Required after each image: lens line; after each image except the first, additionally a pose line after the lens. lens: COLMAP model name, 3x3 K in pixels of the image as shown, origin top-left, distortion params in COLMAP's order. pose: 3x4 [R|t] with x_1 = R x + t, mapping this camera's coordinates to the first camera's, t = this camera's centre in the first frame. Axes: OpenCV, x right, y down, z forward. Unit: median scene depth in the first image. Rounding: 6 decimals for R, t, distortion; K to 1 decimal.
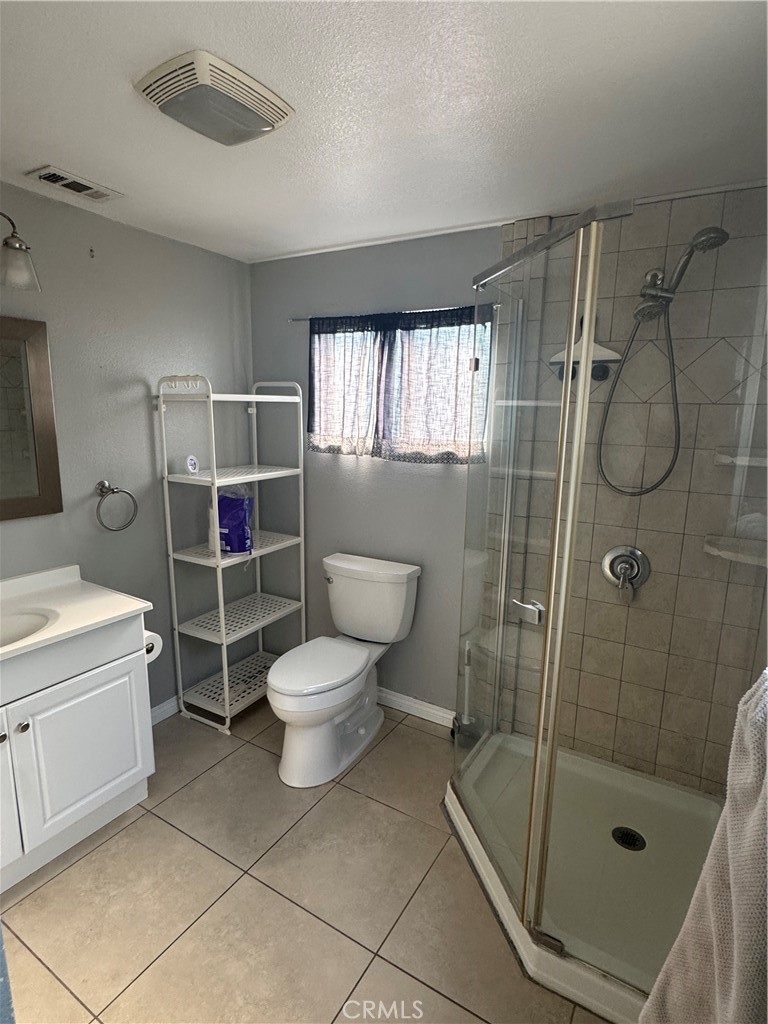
lens RADIAL K [[538.9, 0, 386.4], [0, 538.9, 510.5], [0, 0, 1]] dist [-0.002808, -0.000607]
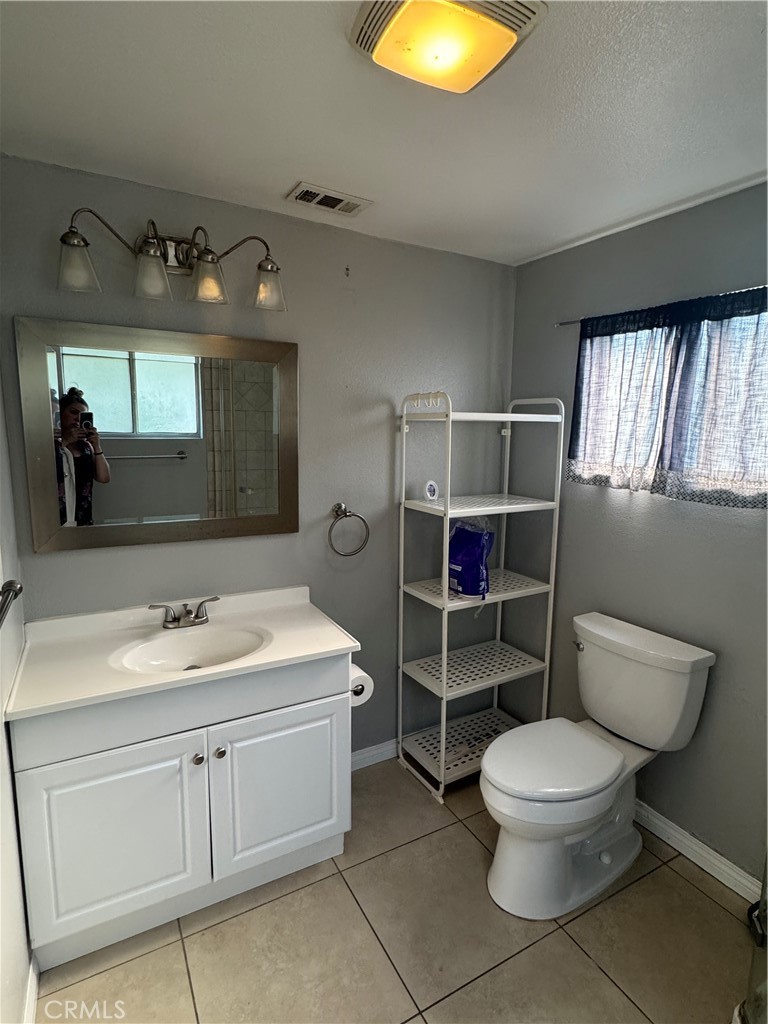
lens RADIAL K [[538.9, 0, 386.1], [0, 538.9, 509.3], [0, 0, 1]] dist [-0.002808, -0.000607]
pose [[0.870346, 0.069479, -0.487515, 0.021589], [-0.092560, 0.995433, -0.023378, -0.029946], [0.483664, 0.065472, 0.872802, 0.199118]]
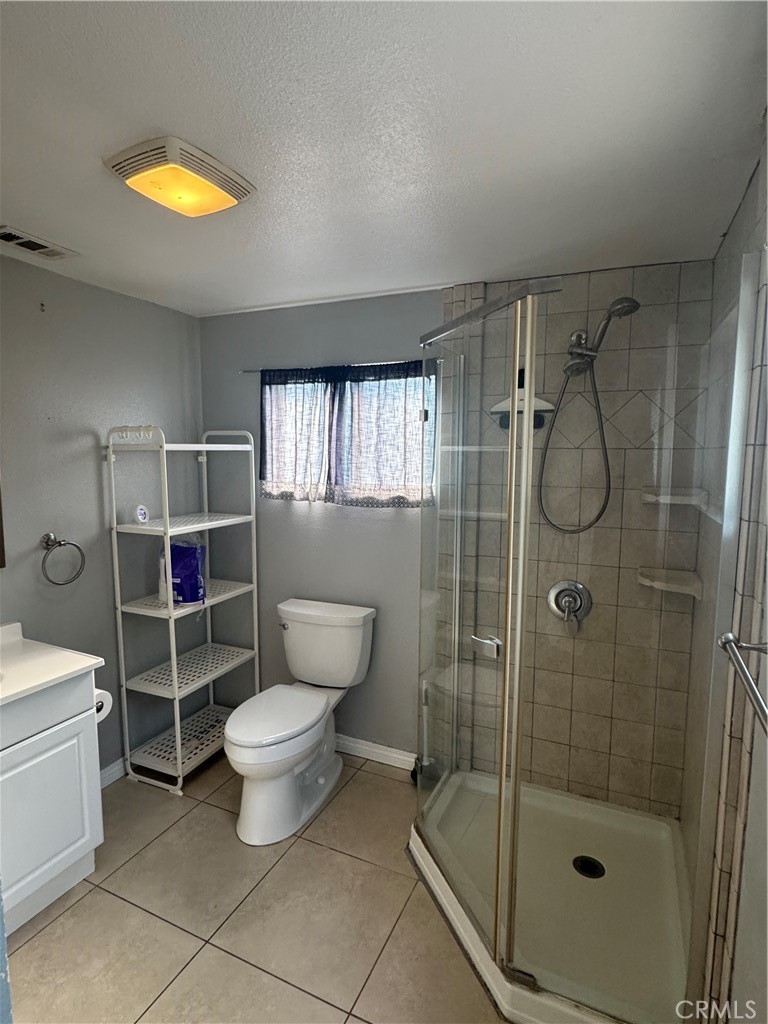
lens RADIAL K [[538.9, 0, 386.6], [0, 538.9, 507.4], [0, 0, 1]] dist [-0.002808, -0.000607]
pose [[0.993784, -0.023557, 0.108802, -0.025974], [0.032576, 0.996110, -0.081871, -0.002667], [-0.106450, 0.084907, 0.990686, -0.031589]]
